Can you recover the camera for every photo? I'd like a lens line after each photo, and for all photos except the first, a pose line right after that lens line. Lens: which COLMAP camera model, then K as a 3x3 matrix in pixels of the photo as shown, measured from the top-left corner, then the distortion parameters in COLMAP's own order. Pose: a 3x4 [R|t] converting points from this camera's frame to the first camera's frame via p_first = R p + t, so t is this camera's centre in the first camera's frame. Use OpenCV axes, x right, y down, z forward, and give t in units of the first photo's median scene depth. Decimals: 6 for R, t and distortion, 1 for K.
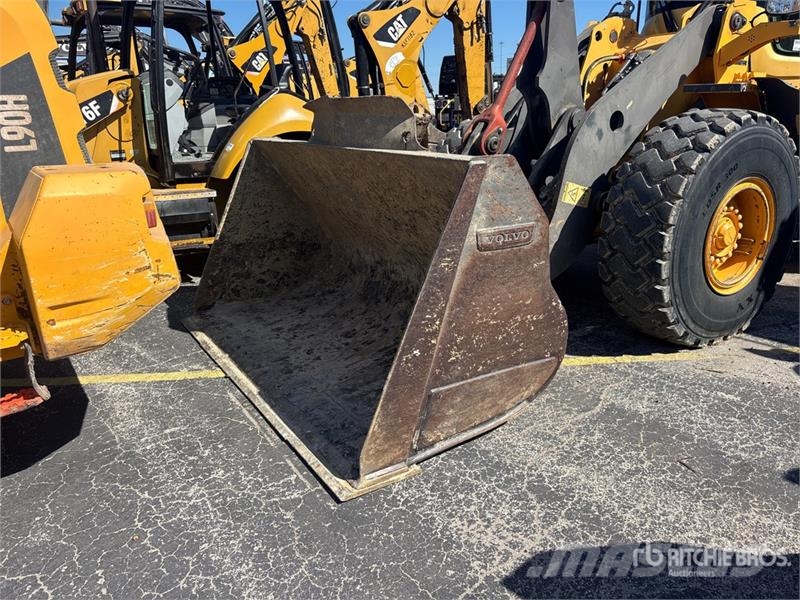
lens RADIAL K [[620.2, 0, 395.4], [0, 620.2, 299.6], [0, 0, 1]] dist [0.079055, -0.095774]
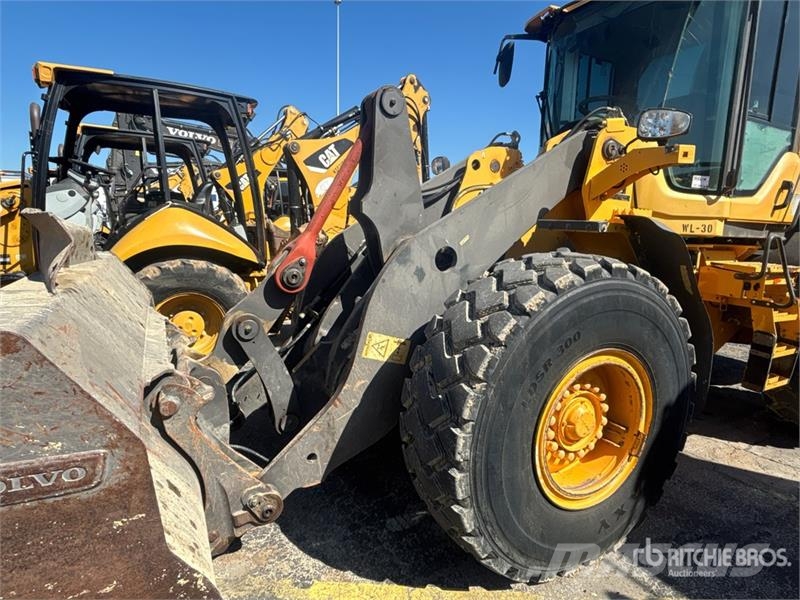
lens RADIAL K [[466.4, 0, 400.3], [0, 466.4, 289.5], [0, 0, 1]] dist [0.002366, -0.000604]
pose [[0.993716, 0.062291, -0.093000, 0.389066], [-0.076173, 0.985115, -0.154094, -0.166738], [0.082017, 0.160210, 0.983670, 0.466332]]
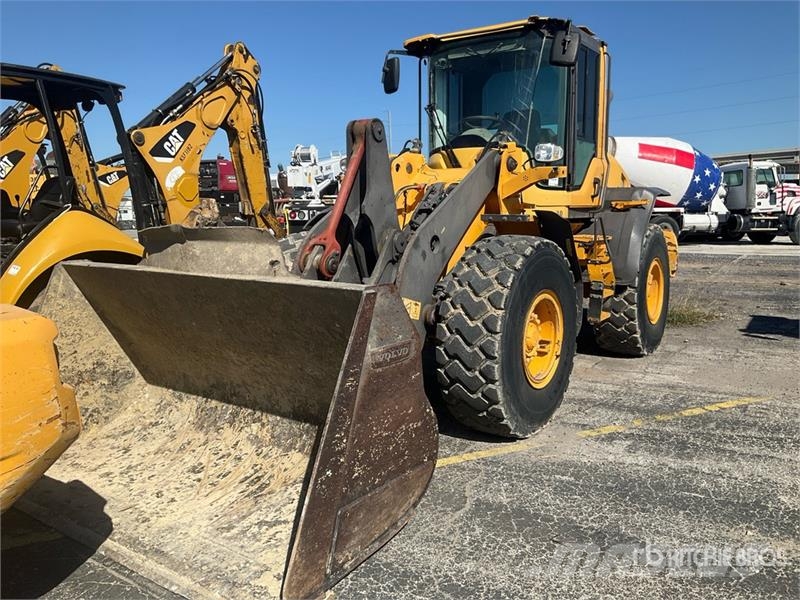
lens RADIAL K [[673.2, 0, 398.3], [0, 673.2, 281.0], [0, 0, 1]] dist [0.134480, -0.268426]
pose [[0.928012, -0.030199, 0.371325, -0.192188], [0.100458, 0.980074, -0.171359, -0.015587], [-0.358751, 0.196326, 0.912554, -0.100428]]
